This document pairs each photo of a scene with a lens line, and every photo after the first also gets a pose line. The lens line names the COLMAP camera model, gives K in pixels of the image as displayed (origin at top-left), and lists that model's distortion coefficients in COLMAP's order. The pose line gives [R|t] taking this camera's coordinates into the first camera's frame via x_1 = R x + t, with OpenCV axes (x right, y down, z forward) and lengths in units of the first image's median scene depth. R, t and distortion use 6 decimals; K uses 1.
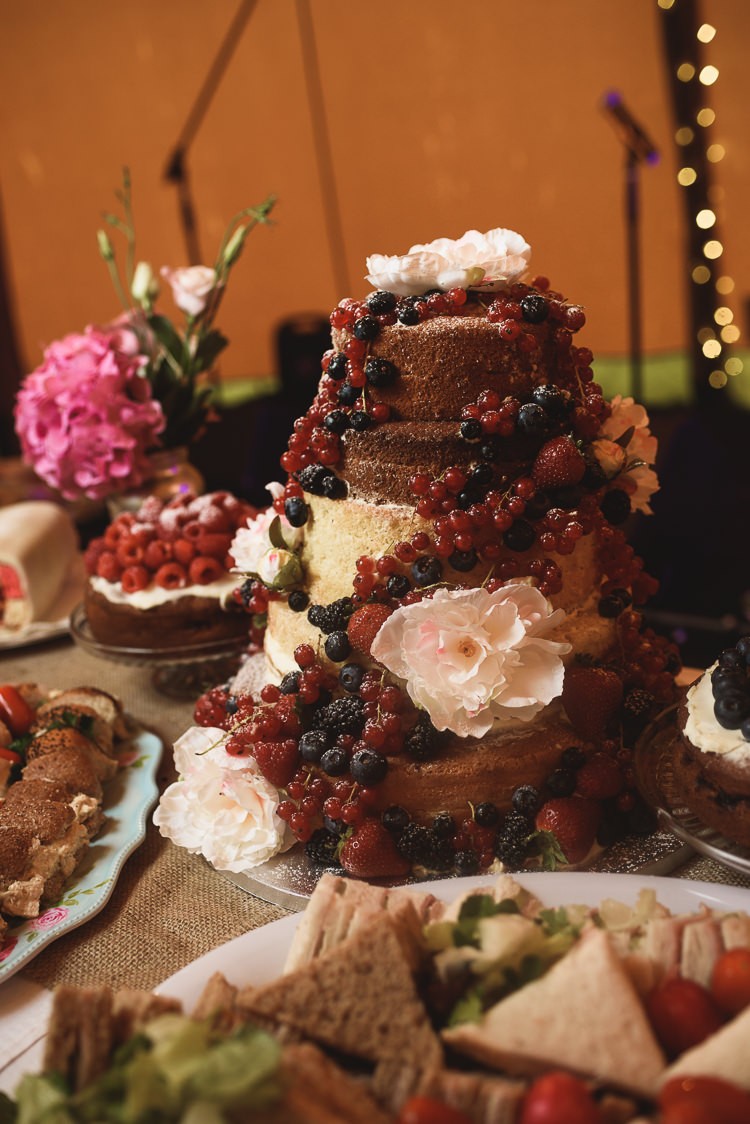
lens RADIAL K [[1179.2, 0, 375.0], [0, 1179.2, 562.0], [0, 0, 1]] dist [-0.093389, 0.154116]
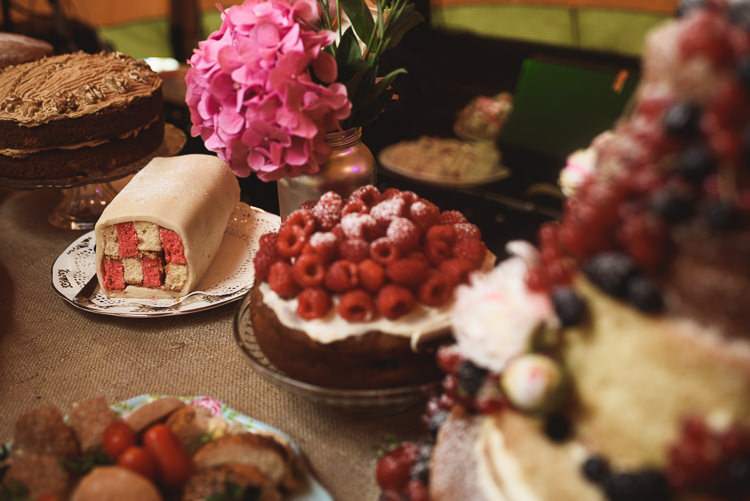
lens RADIAL K [[786.8, 0, 375.0], [0, 786.8, 250.5], [0, 0, 1]] dist [-0.093389, 0.154116]
pose [[0.994854, 0.089823, -0.046886, -0.128525], [-0.081904, 0.985323, 0.149765, -0.108234], [0.059650, -0.145155, 0.987609, 0.415717]]
